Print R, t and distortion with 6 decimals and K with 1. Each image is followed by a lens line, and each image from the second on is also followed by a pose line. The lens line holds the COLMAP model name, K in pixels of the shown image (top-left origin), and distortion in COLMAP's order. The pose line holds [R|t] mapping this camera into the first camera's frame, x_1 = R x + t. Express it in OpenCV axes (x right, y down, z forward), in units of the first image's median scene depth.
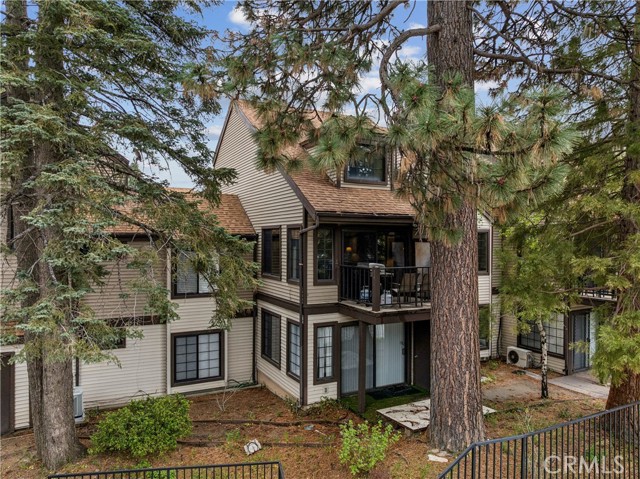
lens RADIAL K [[454.3, 0, 320.0], [0, 454.3, 239.5], [0, 0, 1]] dist [-0.003083, -0.002728]
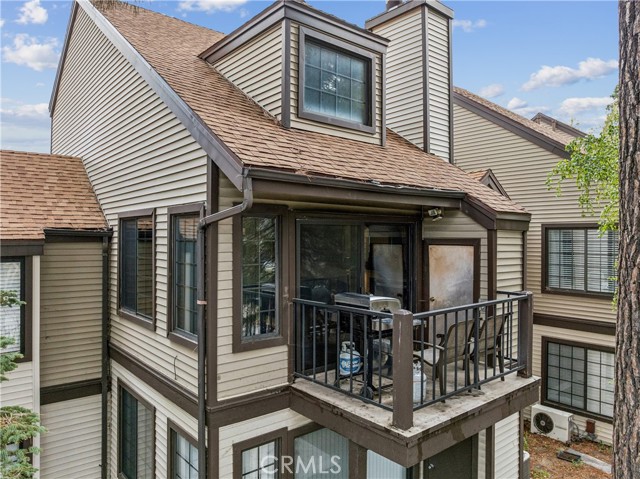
lens RADIAL K [[454.3, 0, 320.0], [0, 454.3, 239.5], [0, 0, 1]] dist [-0.003083, -0.002728]
pose [[0.976073, 0.001361, 0.217437, -0.026162], [-0.002438, 0.999986, 0.004683, -0.003375], [-0.217427, -0.005101, 0.976063, 0.559103]]
